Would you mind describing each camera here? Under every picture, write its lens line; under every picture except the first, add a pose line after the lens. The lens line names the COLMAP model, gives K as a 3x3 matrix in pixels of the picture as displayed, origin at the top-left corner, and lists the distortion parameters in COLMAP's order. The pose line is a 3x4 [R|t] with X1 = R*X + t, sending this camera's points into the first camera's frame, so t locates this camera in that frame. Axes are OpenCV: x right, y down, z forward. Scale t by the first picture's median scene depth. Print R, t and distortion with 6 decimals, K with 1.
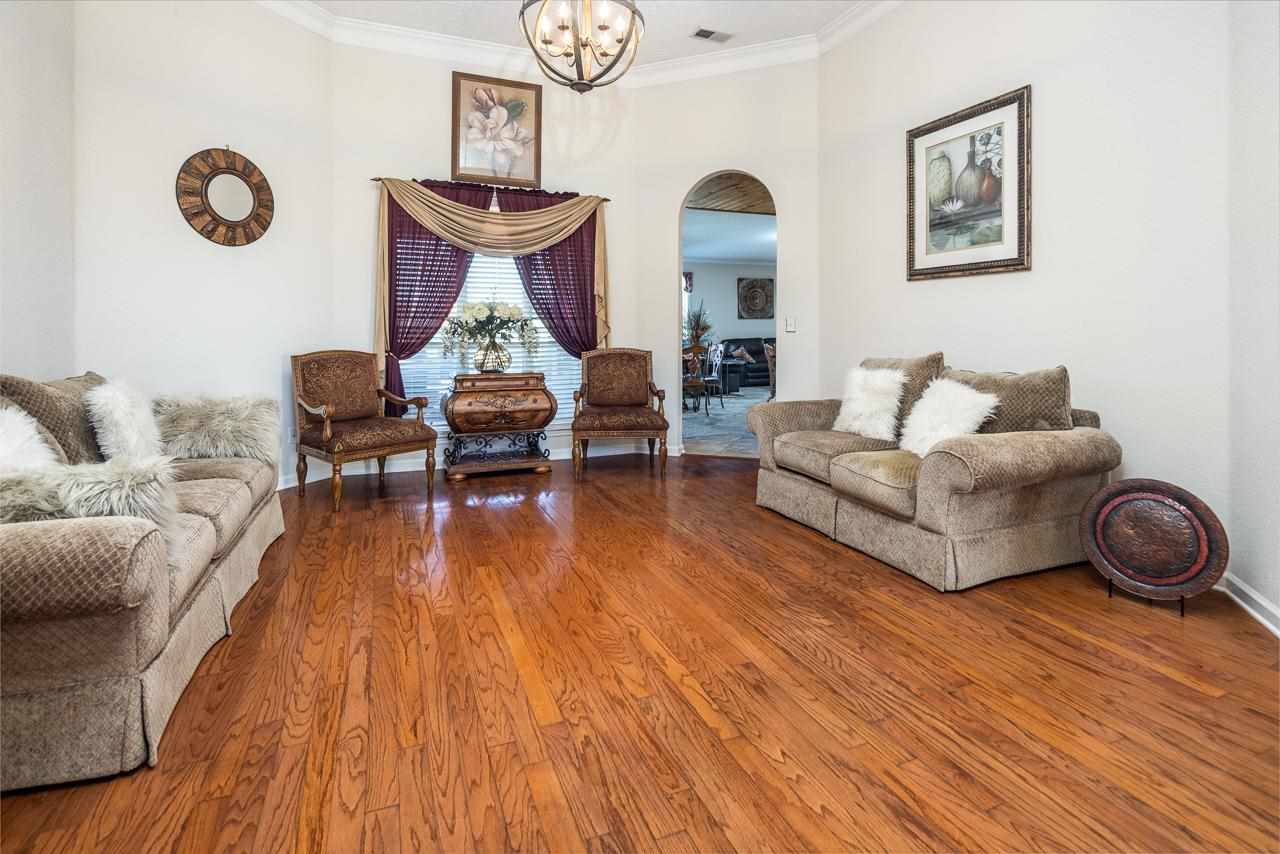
lens RADIAL K [[617.5, 0, 634.2], [0, 617.5, 331.3], [0, 0, 1]] dist [0.003292, -0.004066]
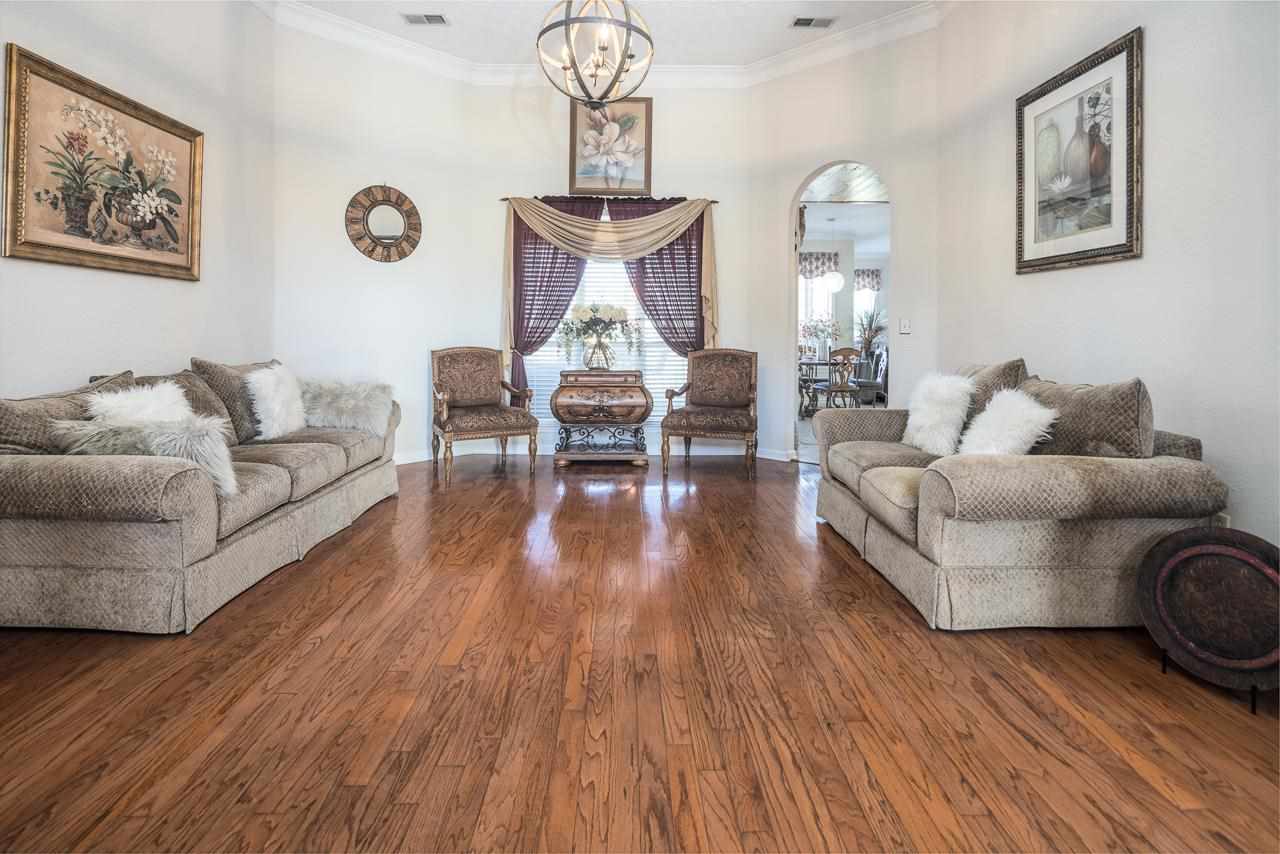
lens RADIAL K [[617.5, 0, 634.2], [0, 617.5, 331.3], [0, 0, 1]] dist [0.003292, -0.004066]
pose [[0.932522, 0.004817, -0.361082, 0.286188], [-0.005332, 0.999986, -0.000431, -0.000194], [0.361075, 0.002327, 0.932534, 0.015517]]
